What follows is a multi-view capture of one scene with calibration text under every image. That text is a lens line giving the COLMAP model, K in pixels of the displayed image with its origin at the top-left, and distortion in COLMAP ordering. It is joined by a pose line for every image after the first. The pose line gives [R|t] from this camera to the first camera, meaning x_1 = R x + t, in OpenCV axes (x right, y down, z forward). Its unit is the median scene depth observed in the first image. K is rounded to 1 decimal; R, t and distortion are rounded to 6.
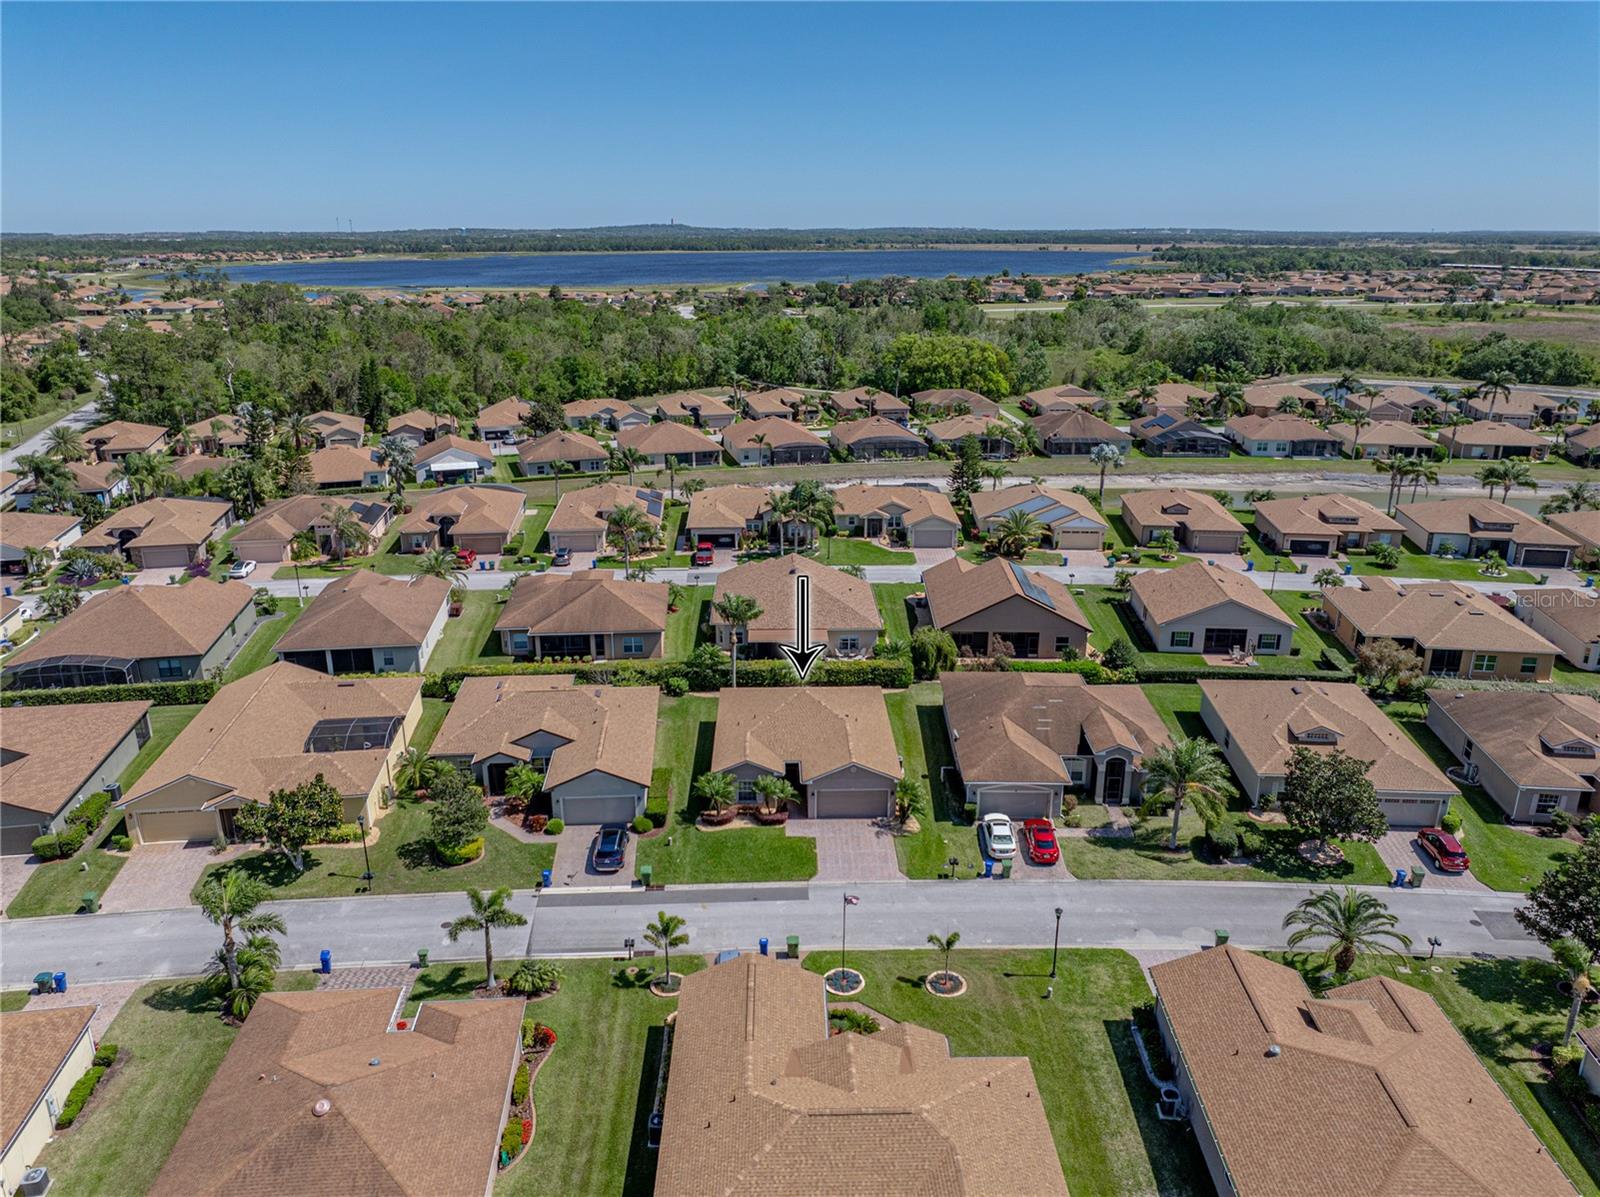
lens RADIAL K [[1127.8, 0, 800.0], [0, 1127.8, 598.5], [0, 0, 1]] dist [-0.034239, 0.020684]
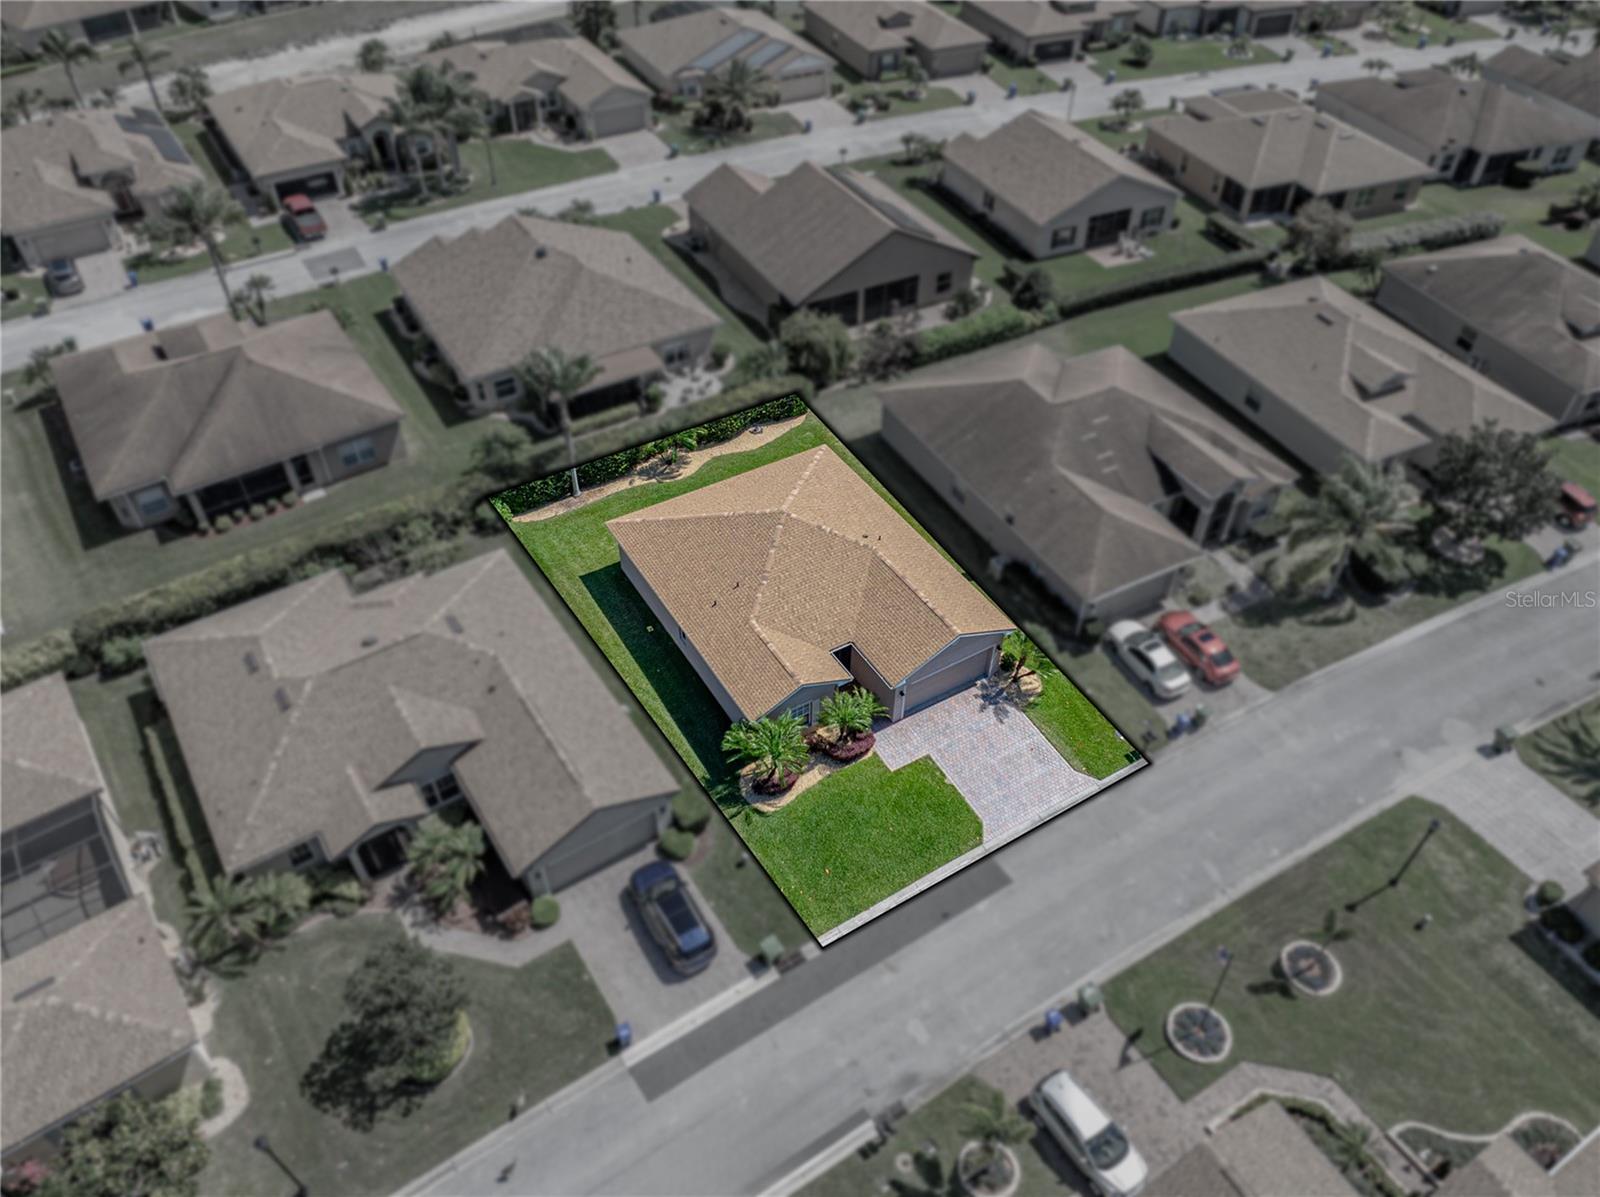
lens RADIAL K [[1127.8, 0, 800.0], [0, 1127.8, 598.5], [0, 0, 1]] dist [-0.034239, 0.020684]
pose [[0.871821, -0.334886, 0.357463, -0.182909], [0.148870, 0.876411, 0.457976, -0.129690], [-0.466654, -0.346058, 0.813928, 0.375015]]
